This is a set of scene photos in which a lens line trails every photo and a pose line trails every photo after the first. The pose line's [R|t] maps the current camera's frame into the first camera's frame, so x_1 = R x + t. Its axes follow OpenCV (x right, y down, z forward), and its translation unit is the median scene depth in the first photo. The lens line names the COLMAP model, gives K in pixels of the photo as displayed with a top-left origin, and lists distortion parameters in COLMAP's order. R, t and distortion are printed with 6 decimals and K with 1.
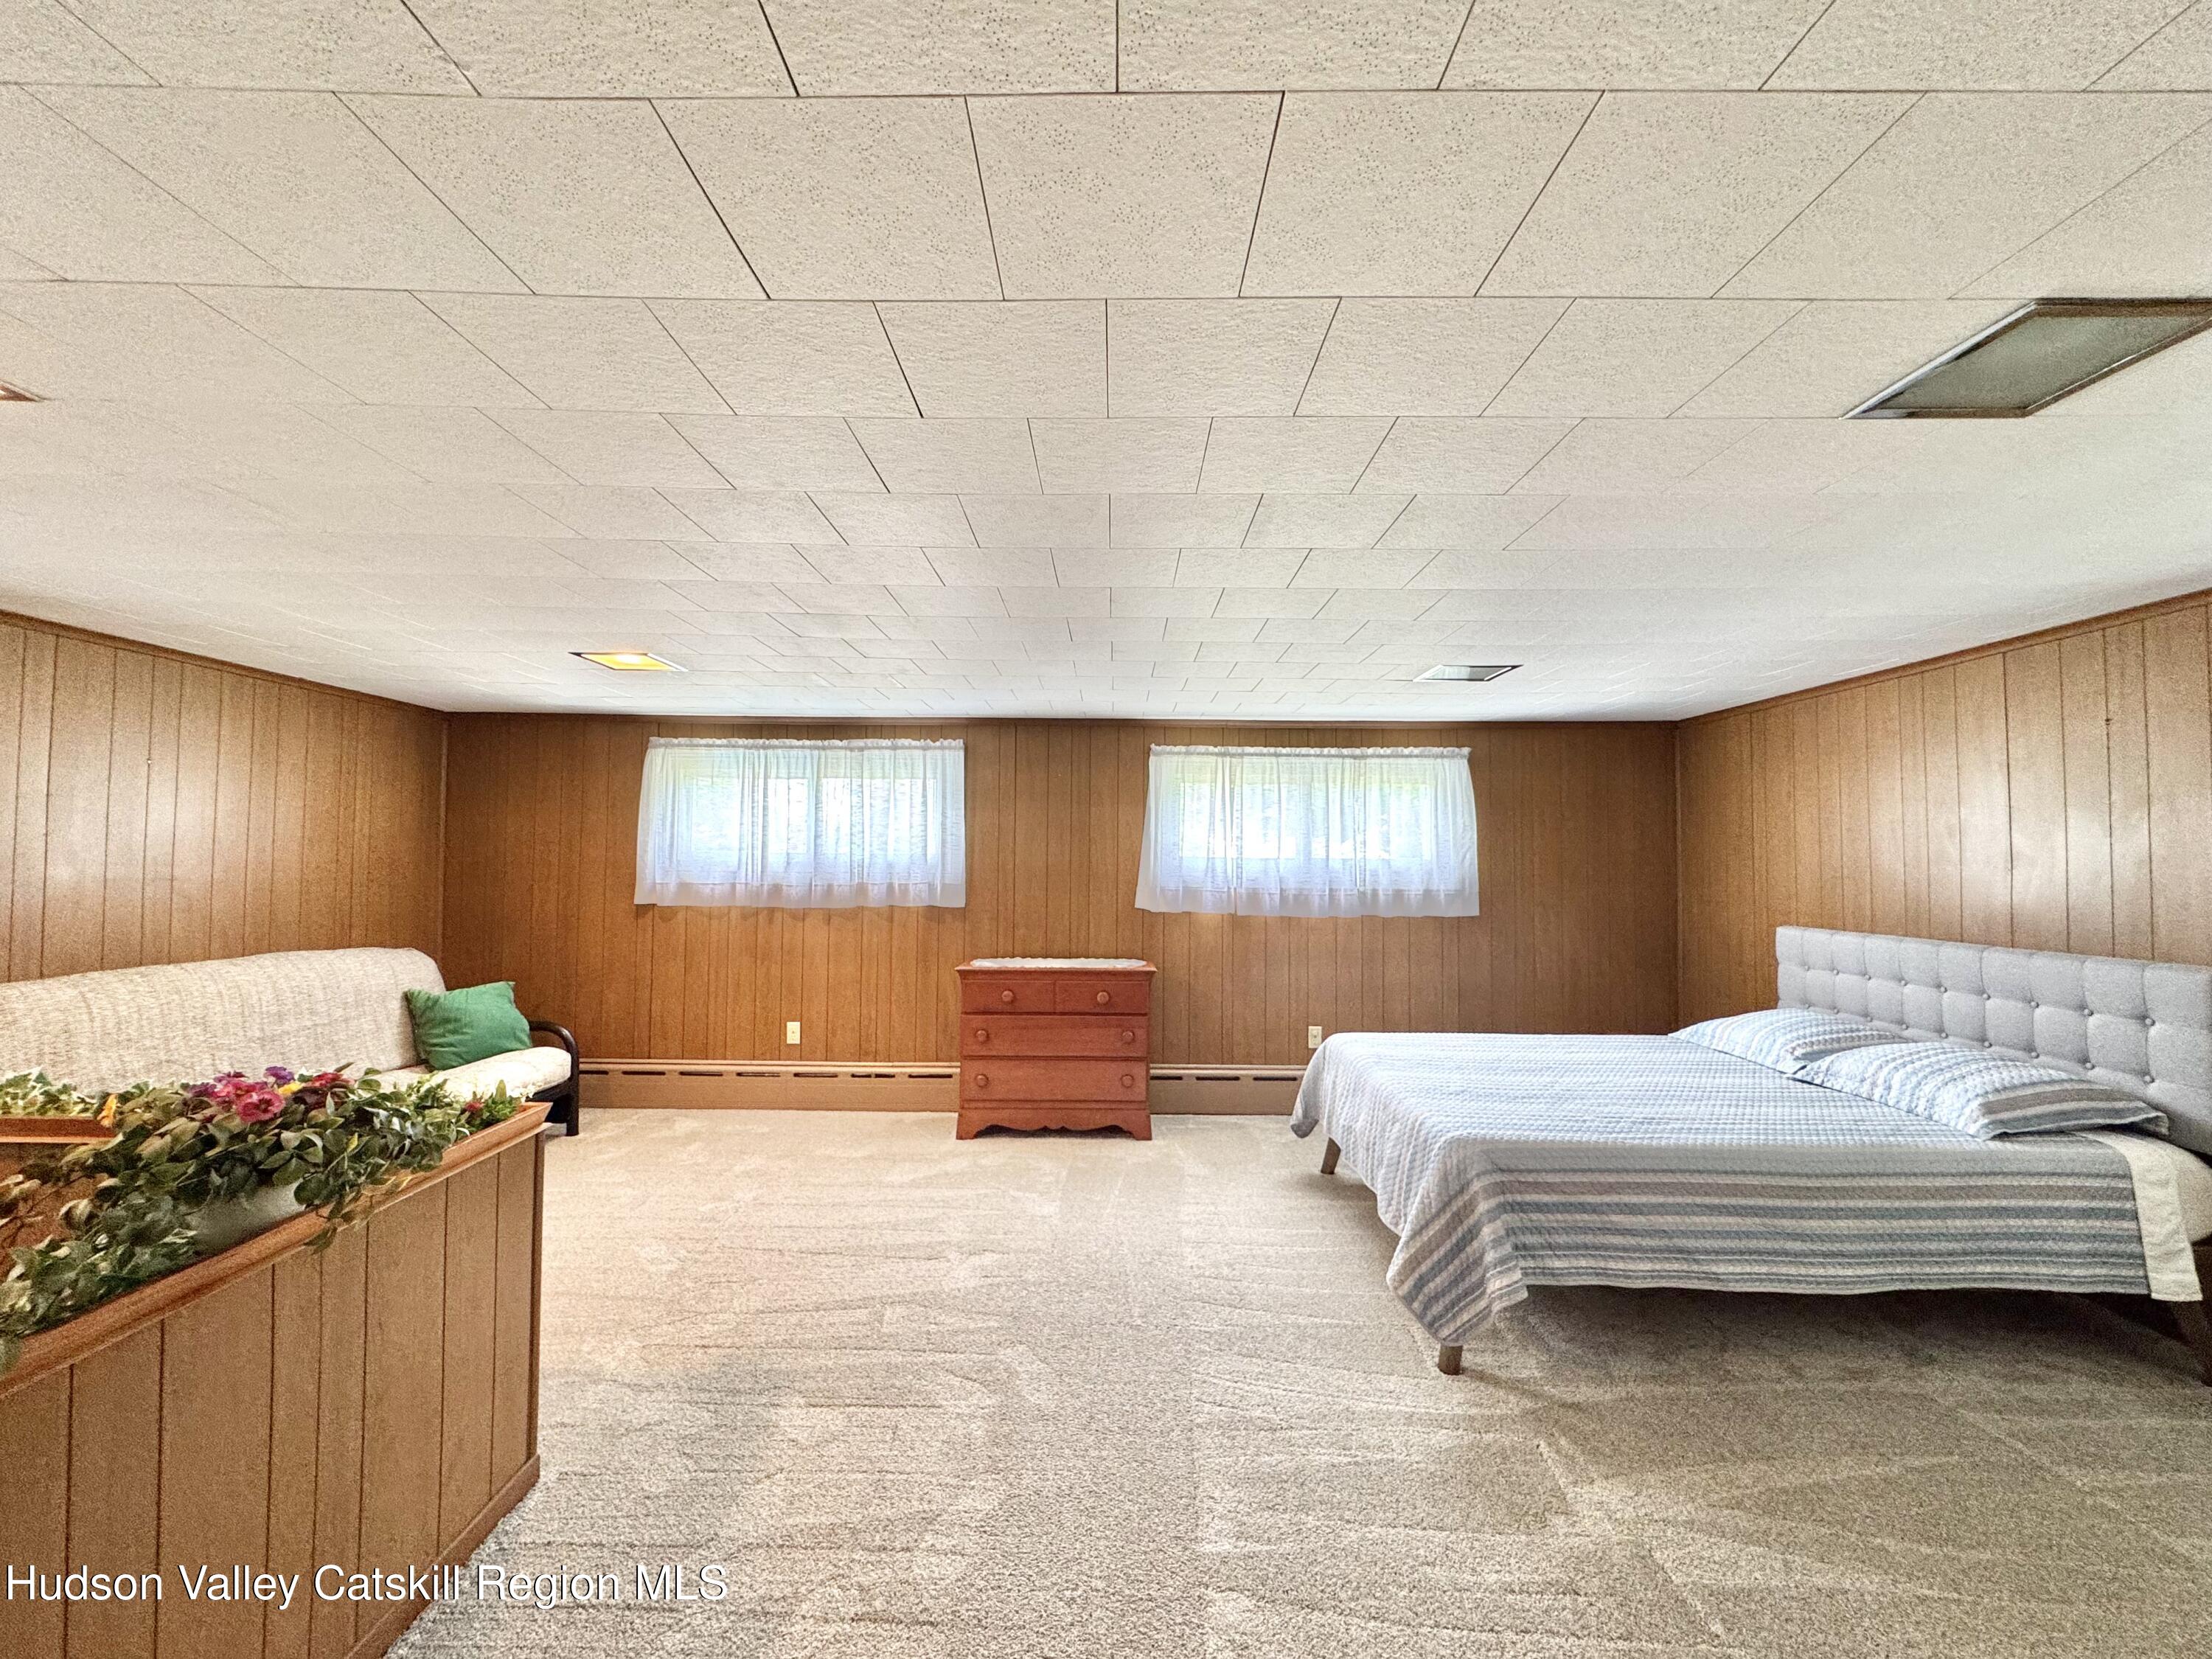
lens RADIAL K [[886.3, 0, 1111.5], [0, 886.3, 830.9], [0, 0, 1]] dist [-0.003152, 0.001072]
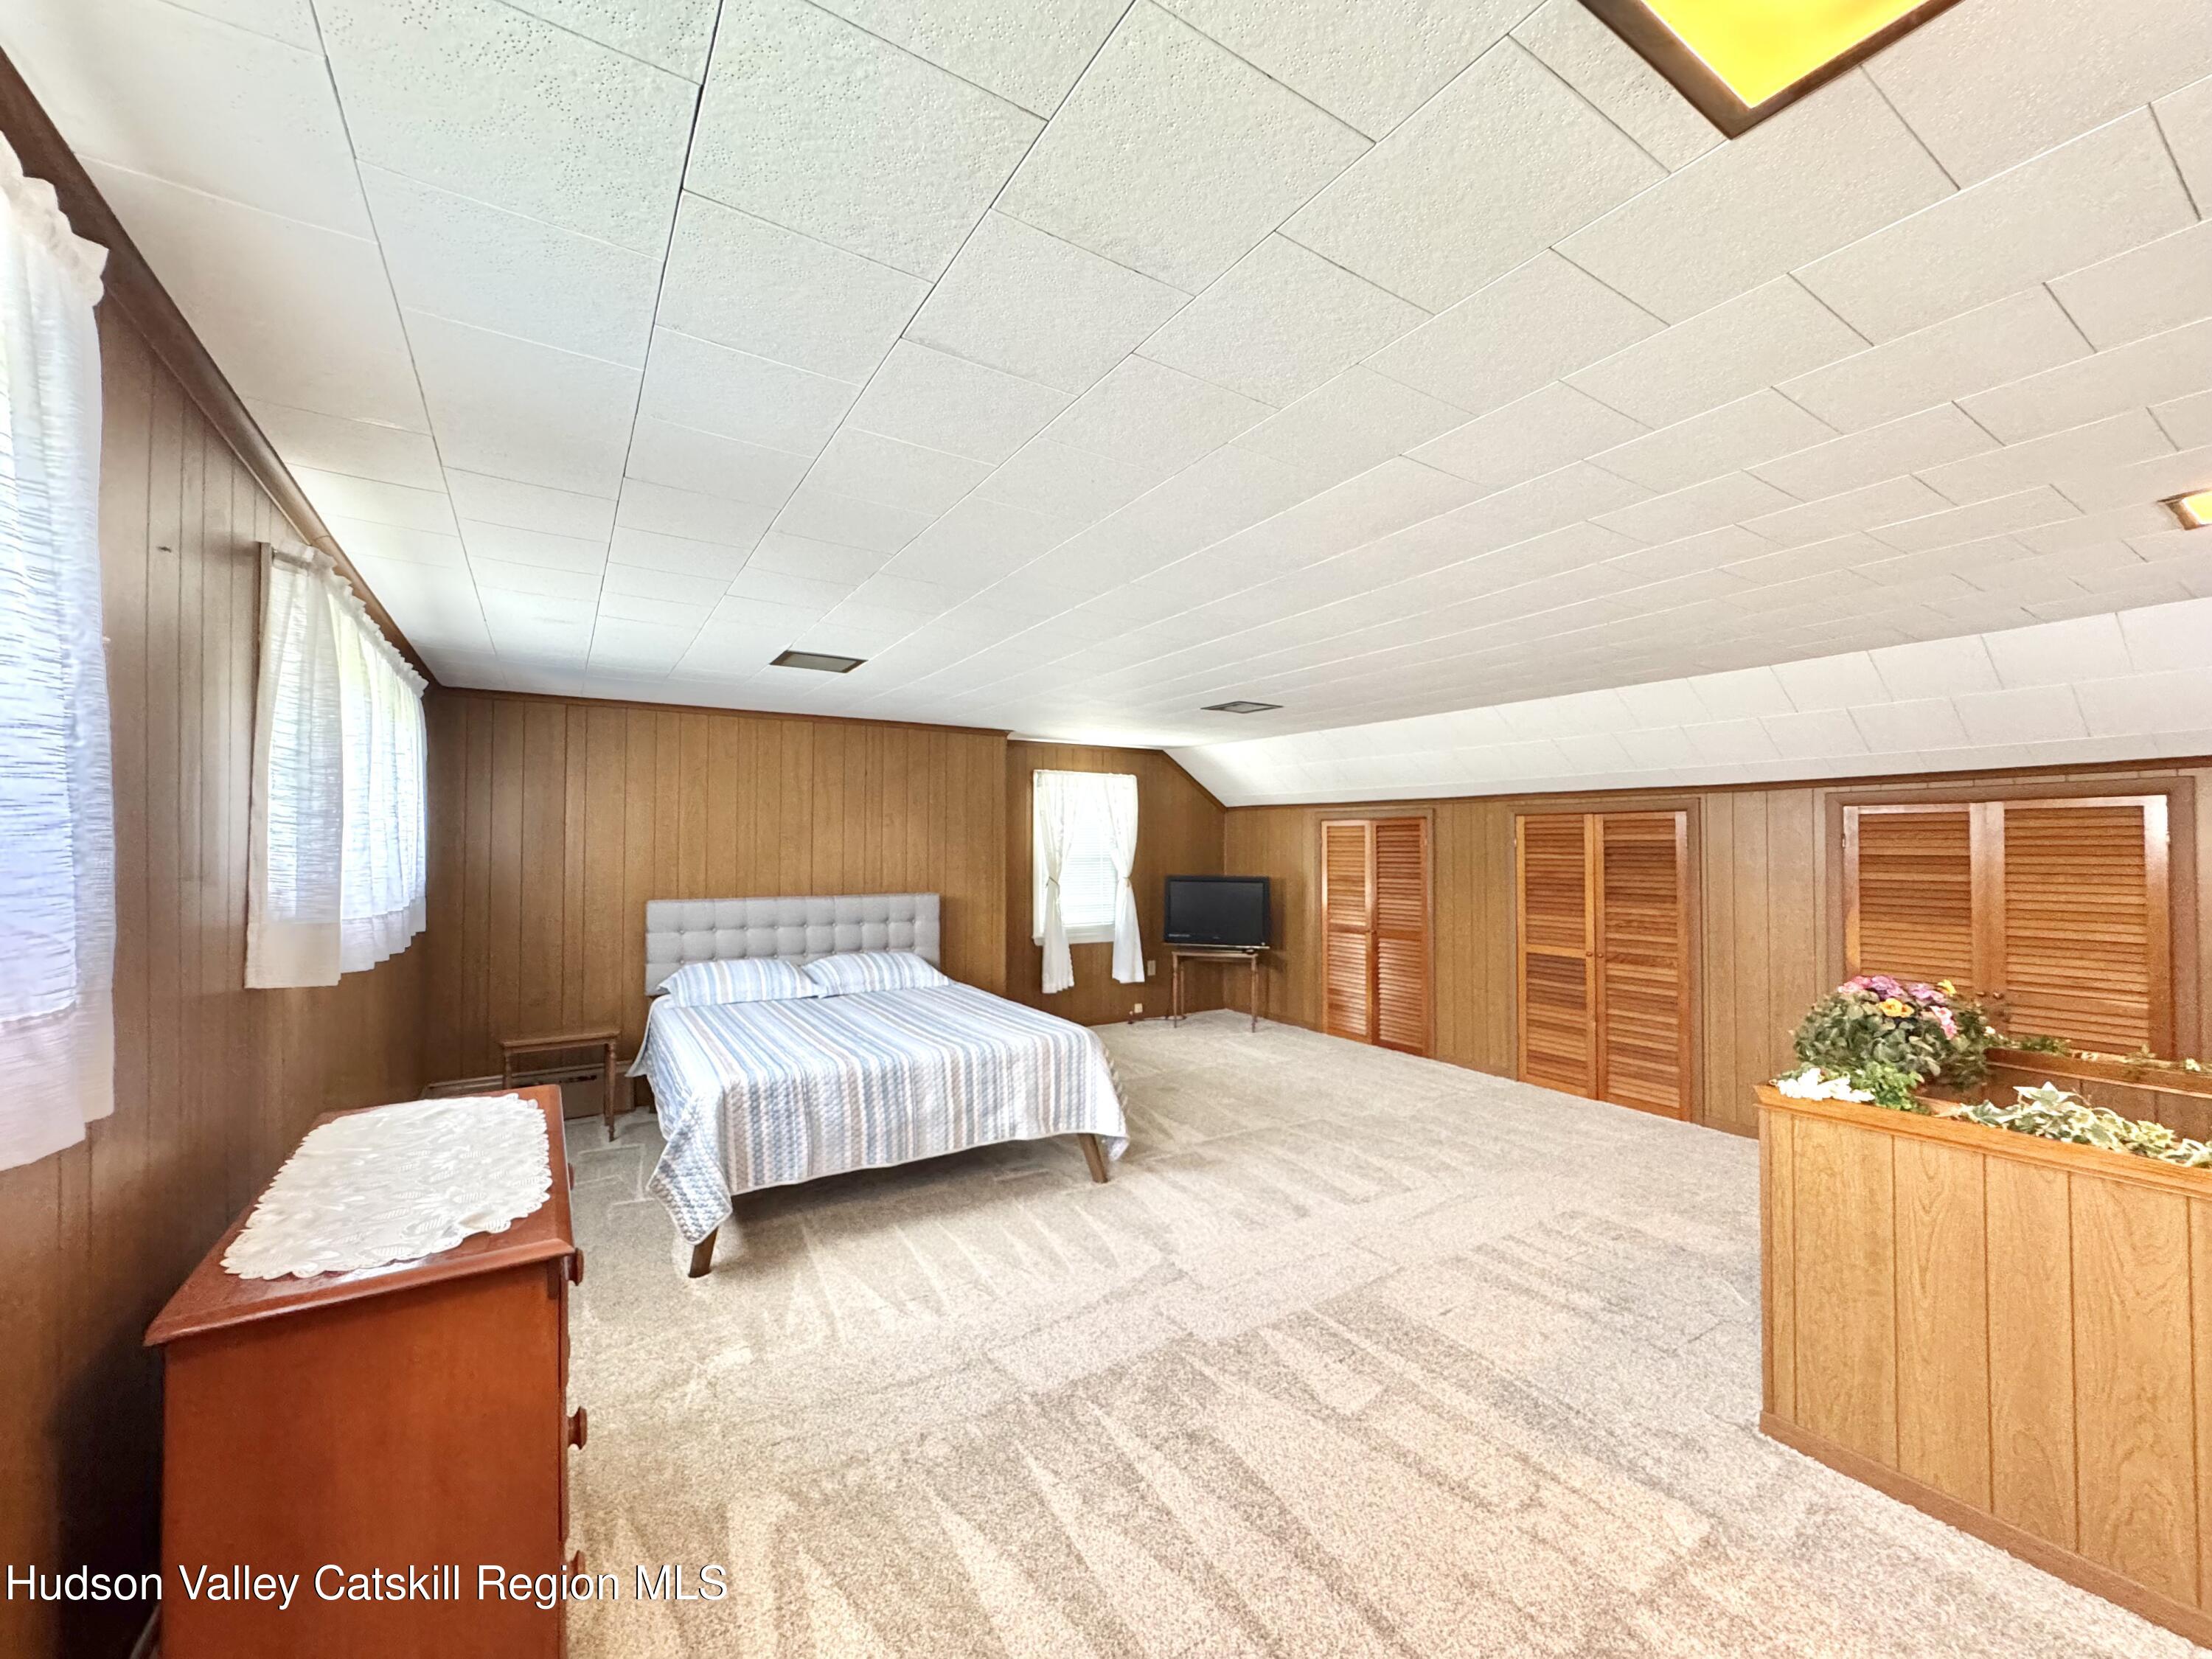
lens RADIAL K [[886.3, 0, 1109.5], [0, 886.3, 835.7], [0, 0, 1]] dist [-0.003152, 0.001072]
pose [[-0.537934, 0.003815, 0.842978, -0.452762], [-0.030389, 0.999252, -0.023915, 0.024510], [-0.842439, -0.038482, -0.537416, 0.907756]]
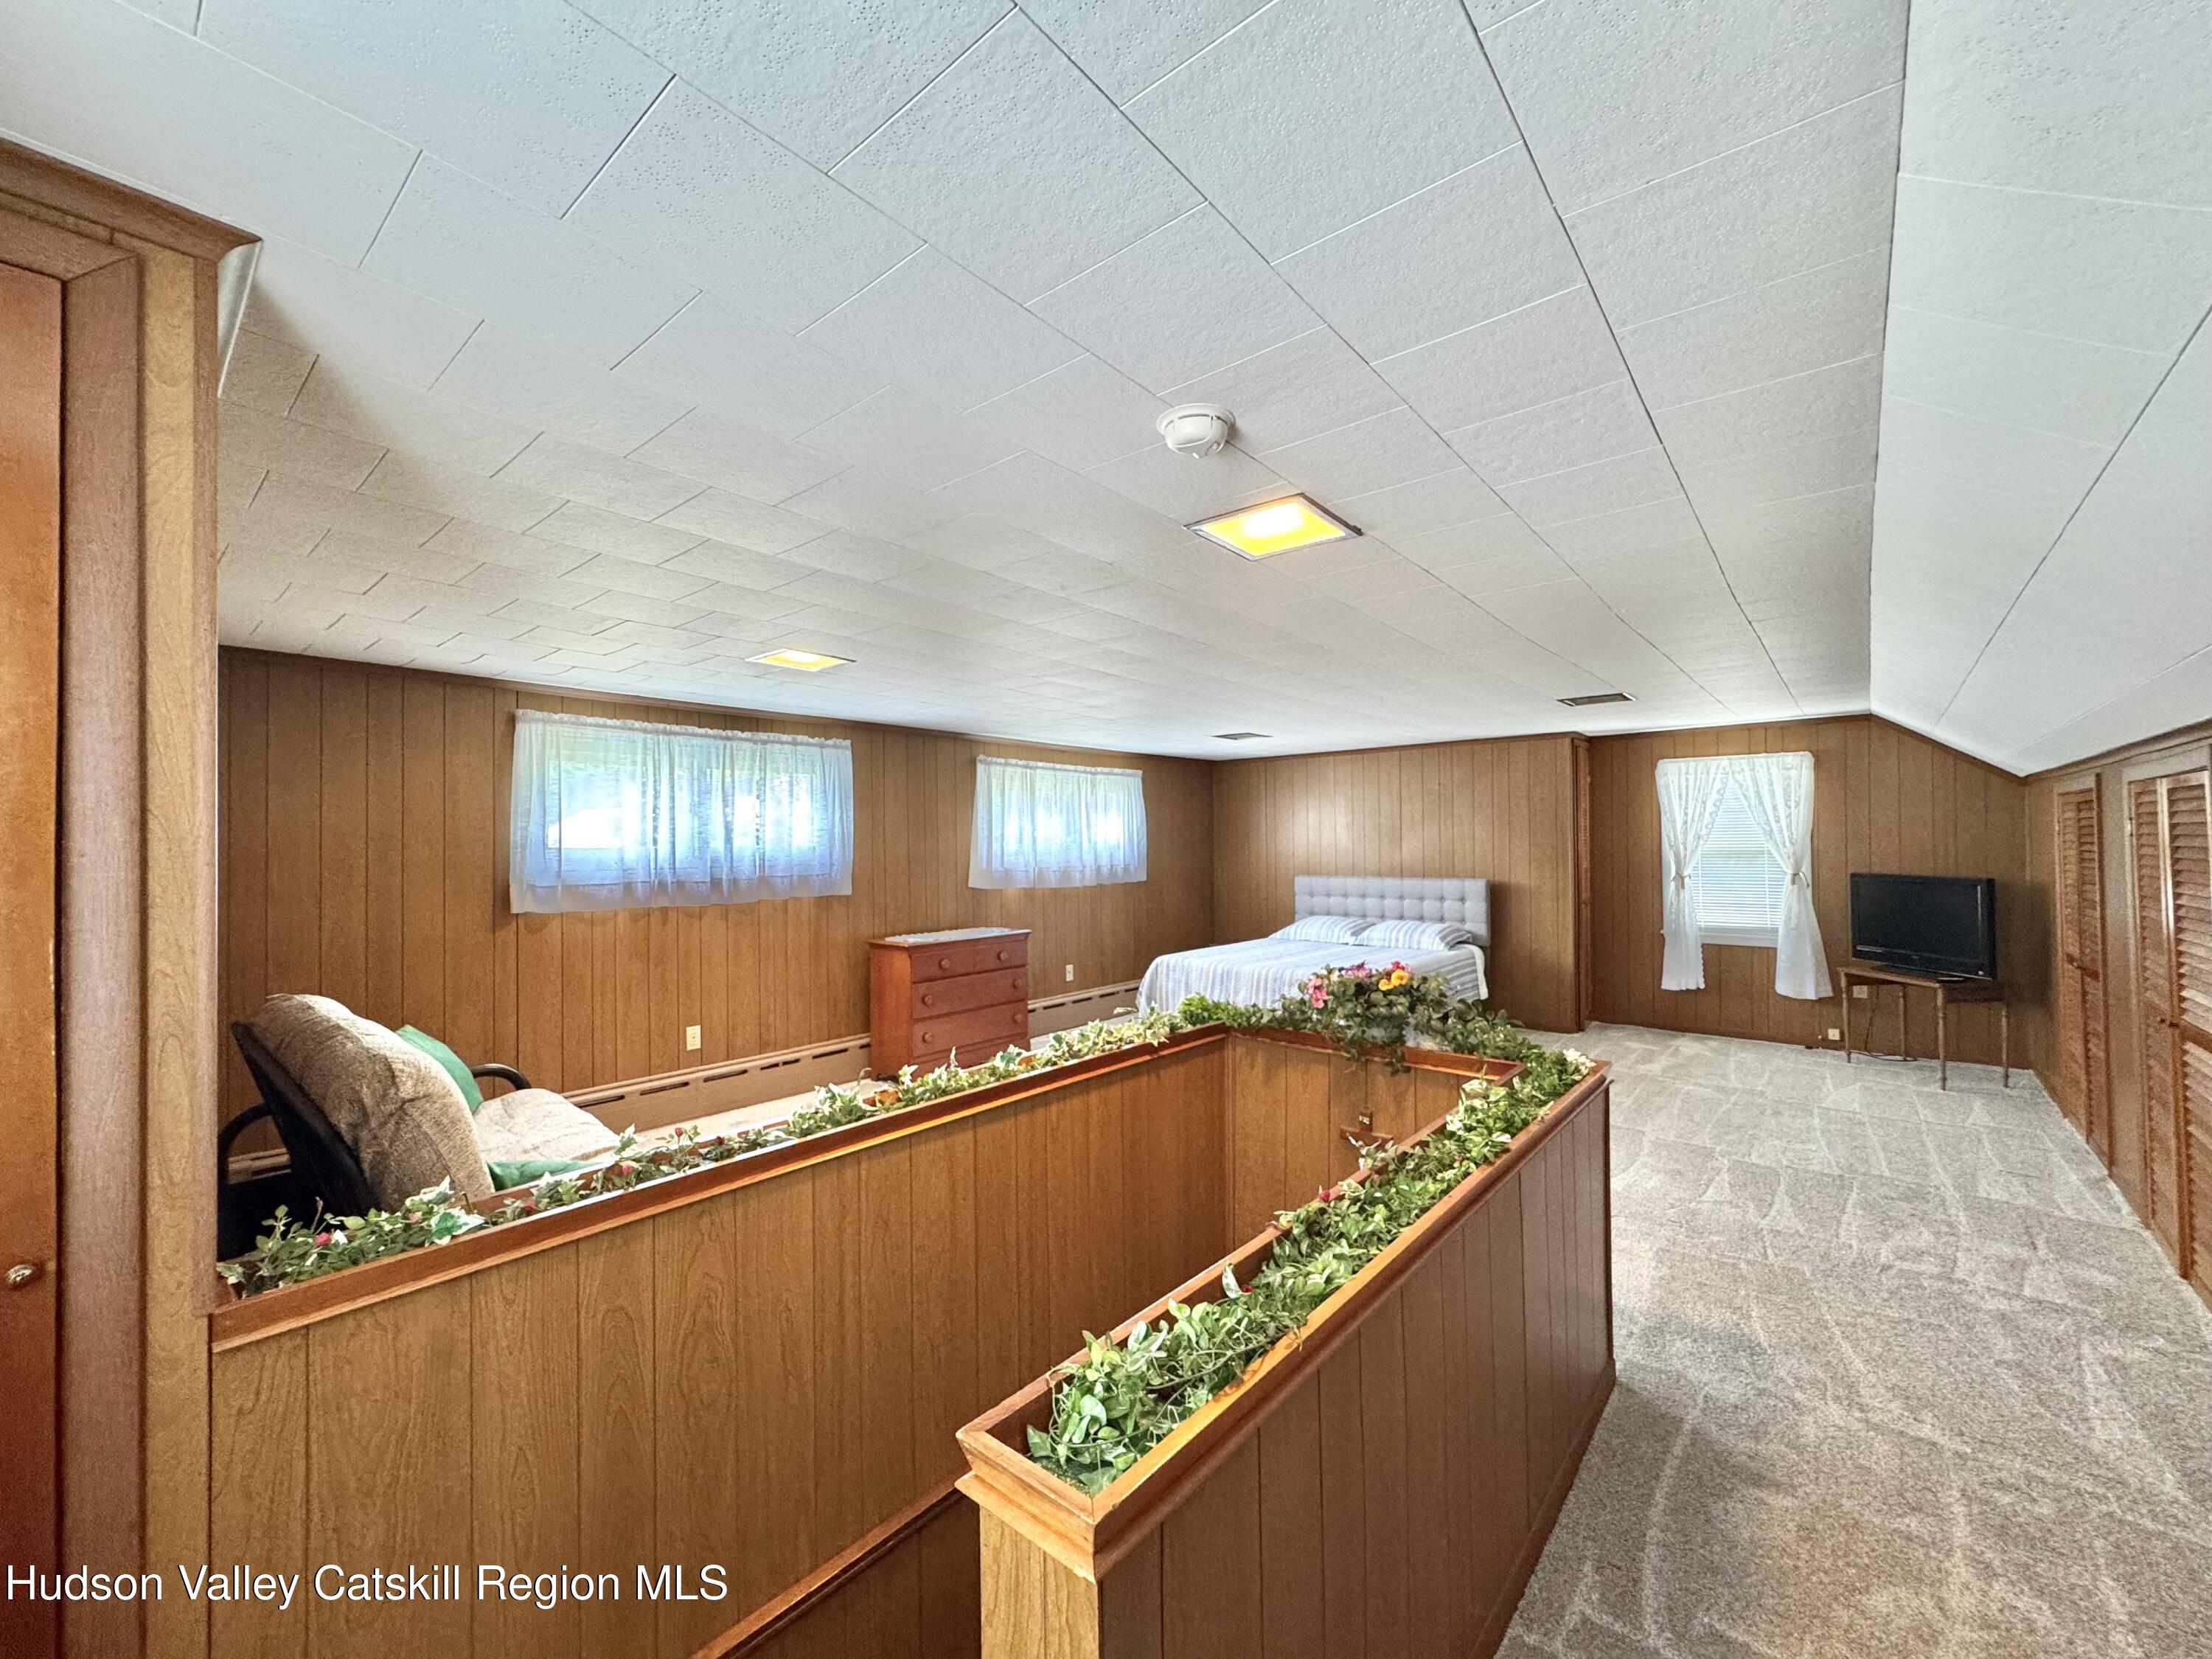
lens RADIAL K [[886.3, 0, 1101.6], [0, 886.3, 830.3], [0, 0, 1]] dist [-0.003152, 0.001072]
pose [[0.648015, -0.002607, 0.761623, -0.798001], [-0.008998, 0.999898, 0.011078, -0.007566], [-0.761575, -0.014032, 0.647925, 0.059912]]
